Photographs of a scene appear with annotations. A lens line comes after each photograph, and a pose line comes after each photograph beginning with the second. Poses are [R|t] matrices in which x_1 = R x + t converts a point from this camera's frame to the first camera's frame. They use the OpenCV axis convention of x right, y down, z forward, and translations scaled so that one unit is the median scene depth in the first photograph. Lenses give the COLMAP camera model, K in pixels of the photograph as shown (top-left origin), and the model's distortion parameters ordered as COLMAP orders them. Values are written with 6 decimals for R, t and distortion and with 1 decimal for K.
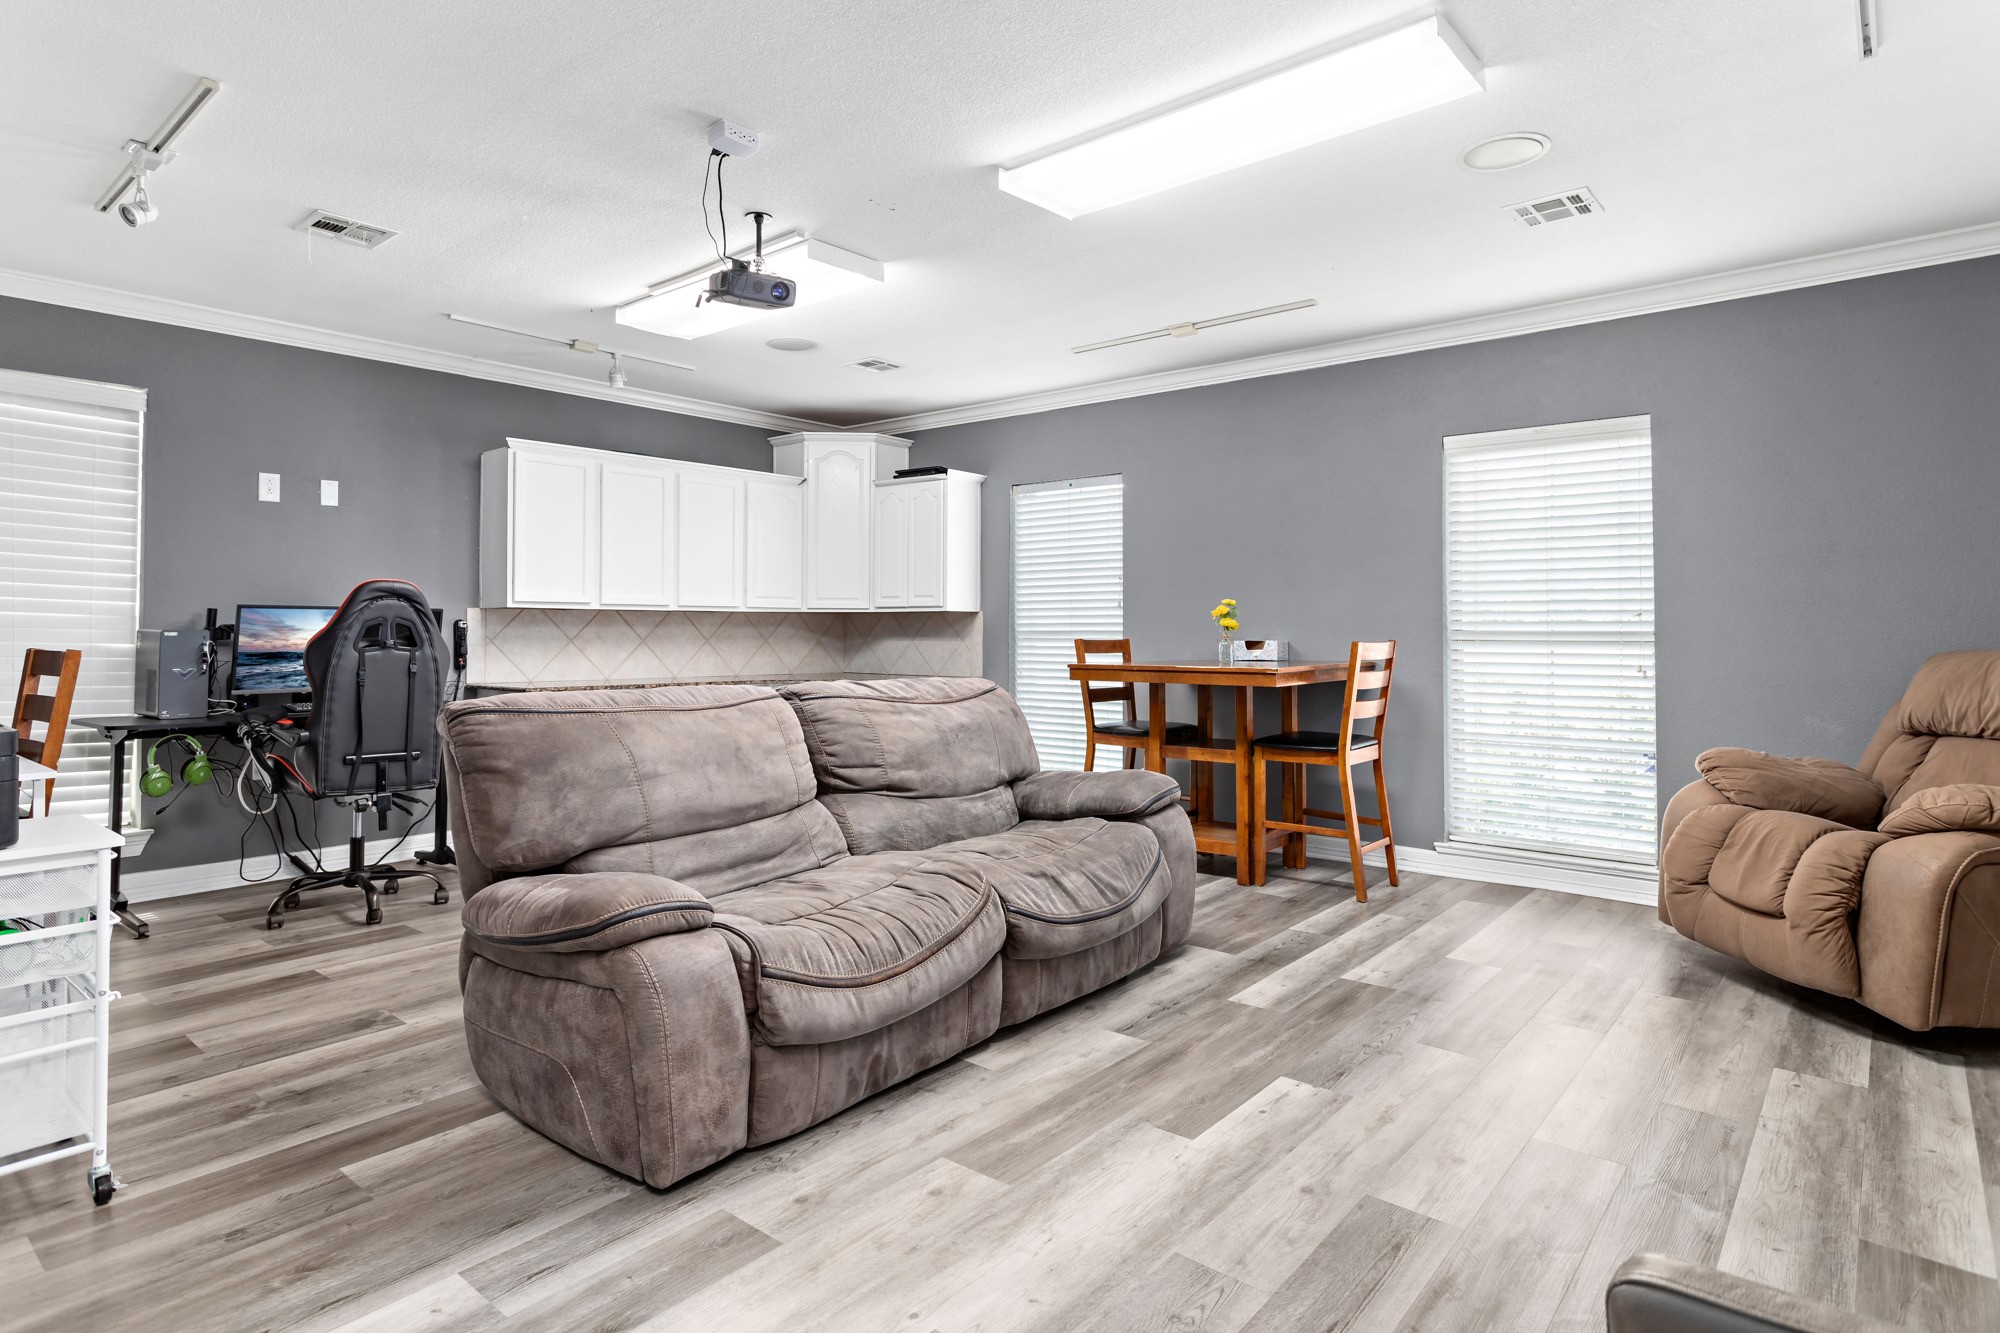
lens RADIAL K [[1070.5, 0, 999.0], [0, 1070.5, 654.1], [0, 0, 1]] dist [-0.002167, -0.000271]
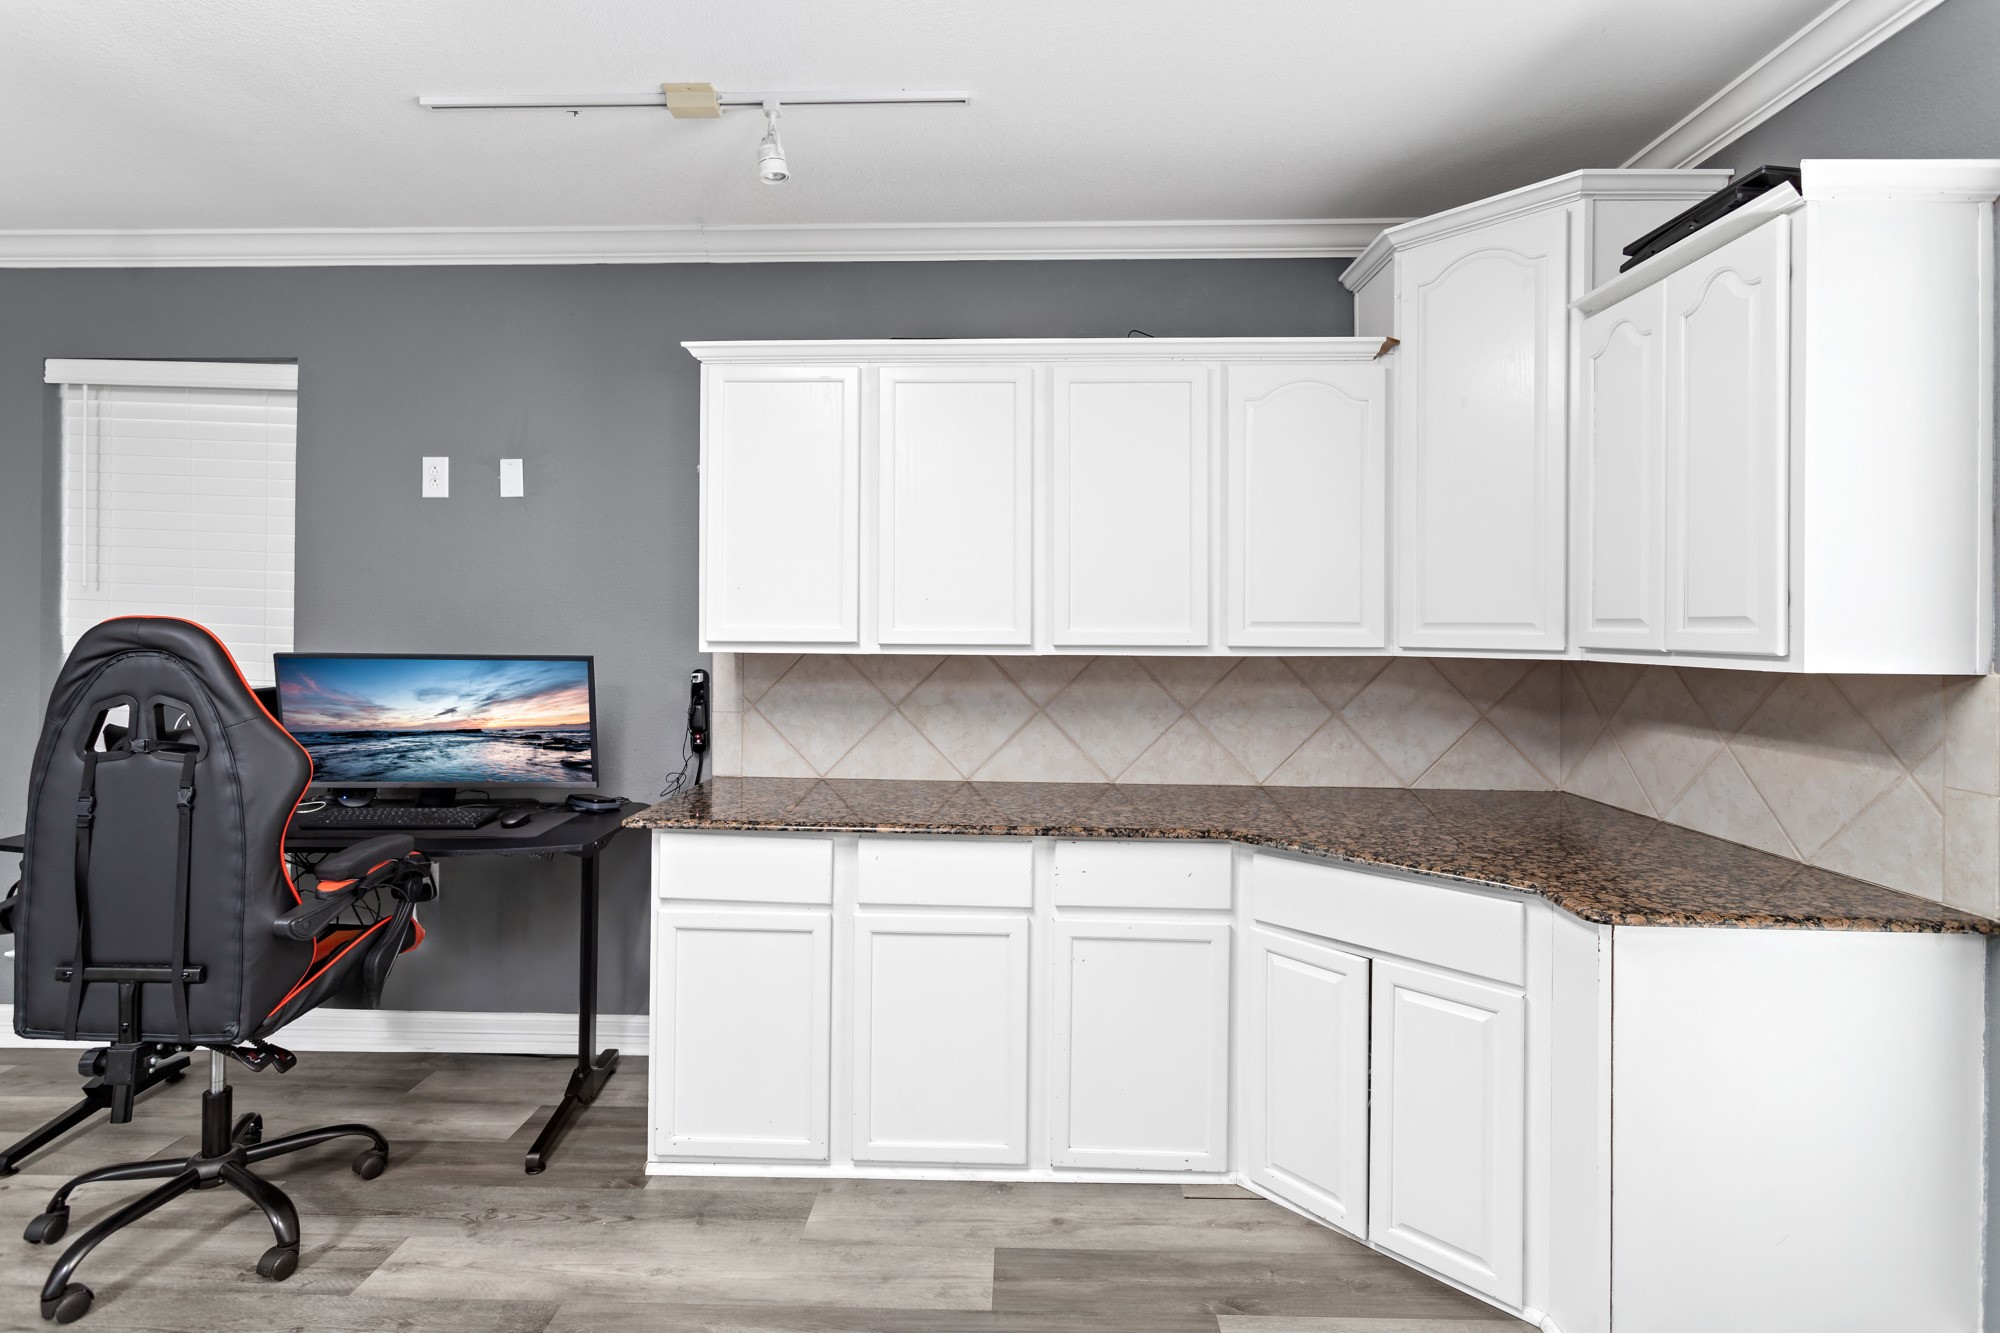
lens RADIAL K [[960.6, 0, 982.9], [0, 960.6, 623.2], [0, 0, 1]] dist [-0.001213, 0.000229]
pose [[0.622080, -0.001932, -0.782952, 0.014200], [-0.022538, 0.999538, -0.020373, -0.043631], [0.782629, 0.030320, 0.621749, 0.678622]]
